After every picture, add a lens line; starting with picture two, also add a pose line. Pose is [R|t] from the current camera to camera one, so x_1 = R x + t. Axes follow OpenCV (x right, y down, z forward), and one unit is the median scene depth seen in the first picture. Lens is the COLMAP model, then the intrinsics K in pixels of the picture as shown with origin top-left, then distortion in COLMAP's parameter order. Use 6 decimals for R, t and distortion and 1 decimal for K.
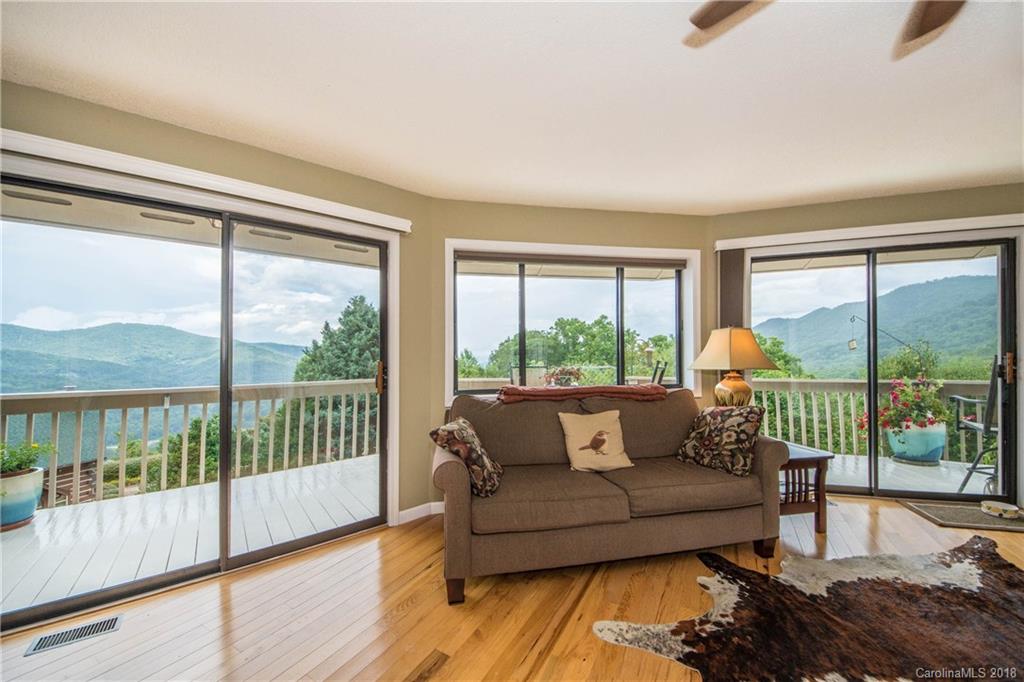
lens RADIAL K [[365.2, 0, 515.3], [0, 365.2, 347.8], [0, 0, 1]] dist [0.020408, -0.016644]
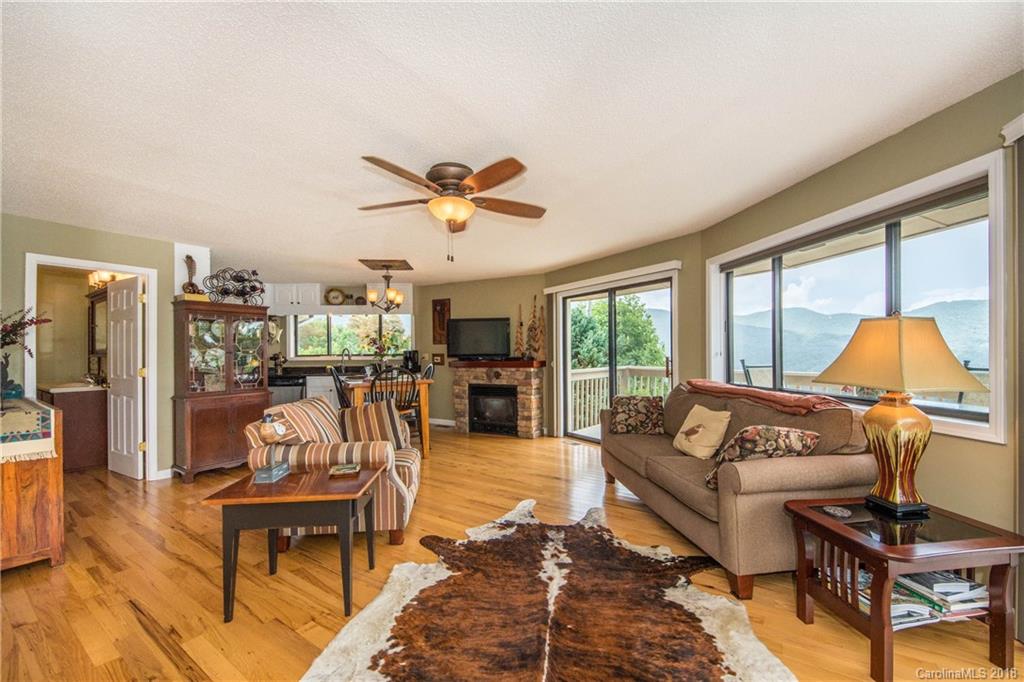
lens RADIAL K [[406.7, 0, 512.0], [0, 406.7, 341.0], [0, 0, 1]] dist [0.000874, 0.000041]
pose [[-0.074974, -0.009222, -0.997143, 1.259824], [0.040419, 0.999107, -0.012280, -0.031913], [0.996366, -0.041224, -0.074535, 0.422772]]
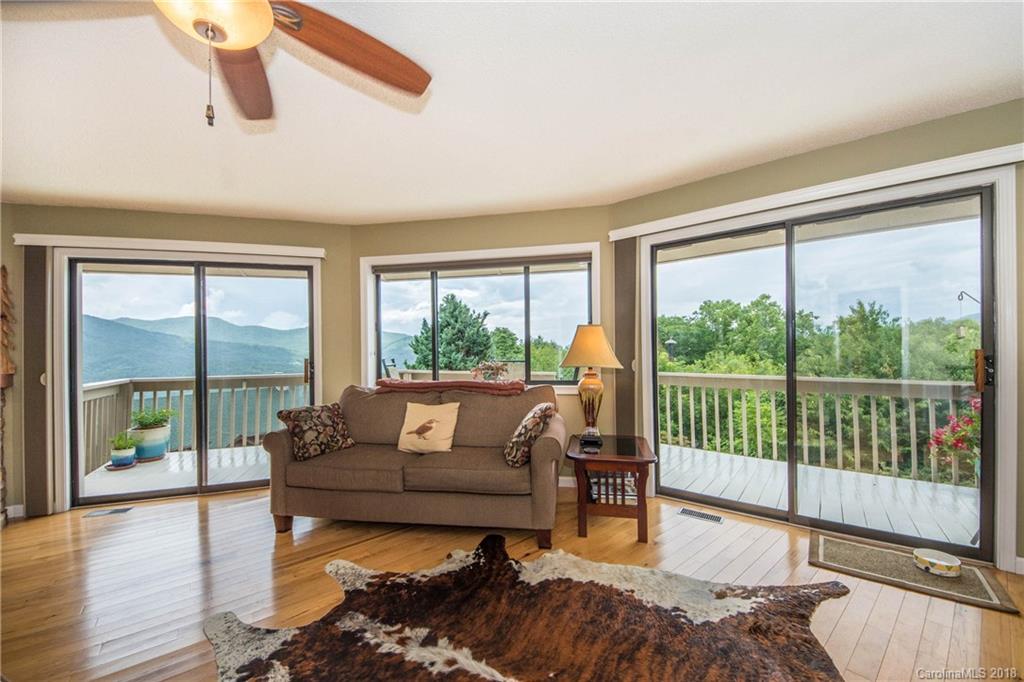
lens RADIAL K [[380.2, 0, 516.4], [0, 380.2, 344.6], [0, 0, 1]] dist [0.024072, -0.018058]
pose [[0.933472, -0.011061, -0.358479, 0.748783], [0.017829, 0.999720, 0.015581, -0.019744], [0.358206, -0.020935, 0.933408, -0.020341]]
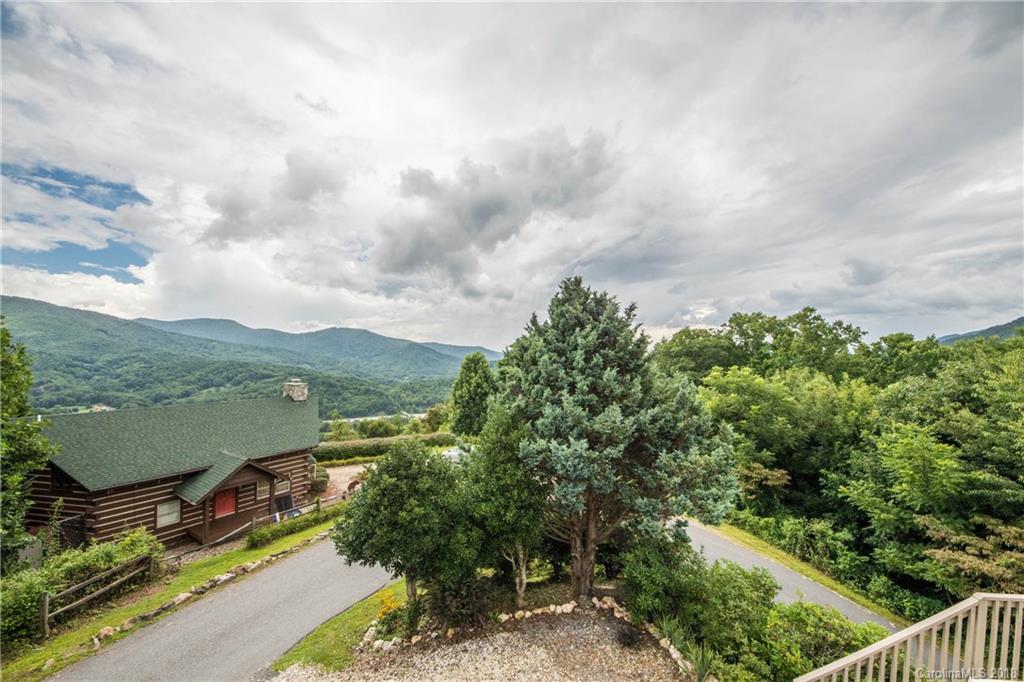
lens RADIAL K [[365.2, 0, 515.3], [0, 365.2, 347.8], [0, 0, 1]] dist [0.020408, -0.016644]
pose [[0.932243, 0.007702, -0.361751, -1.197074], [-0.007726, 0.999969, 0.001380, -0.012316], [0.361751, 0.001509, 0.932274, 1.272980]]
